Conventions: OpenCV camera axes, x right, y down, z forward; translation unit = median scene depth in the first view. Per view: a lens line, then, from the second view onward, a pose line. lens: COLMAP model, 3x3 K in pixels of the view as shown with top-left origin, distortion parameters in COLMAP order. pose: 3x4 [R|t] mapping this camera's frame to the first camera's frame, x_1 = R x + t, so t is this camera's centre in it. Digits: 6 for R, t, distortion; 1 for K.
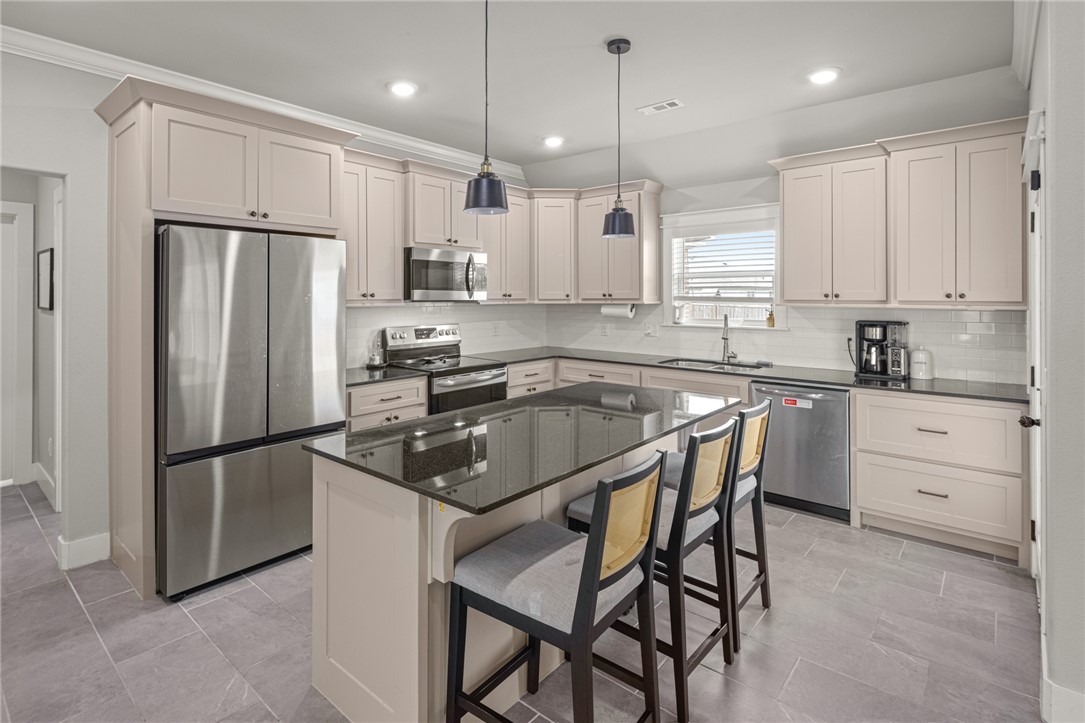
lens RADIAL K [[536.3, 0, 540.0], [0, 536.3, 292.1], [0, 0, 1]] dist [-0.000454, -0.000939]
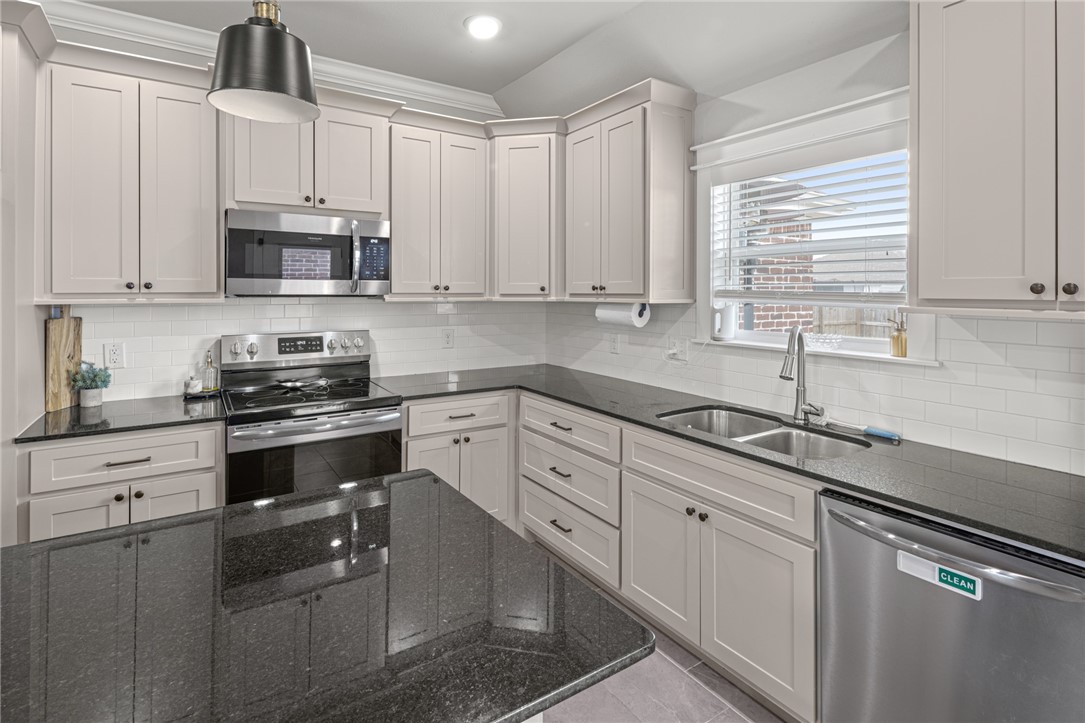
lens RADIAL K [[536.3, 0, 540.0], [0, 536.3, 292.1], [0, 0, 1]] dist [-0.000454, -0.000939]
pose [[0.959216, 0.004862, -0.282632, 0.240295], [-0.002247, 0.999952, 0.009575, 0.004687], [0.282665, -0.008550, 0.959181, 0.425825]]
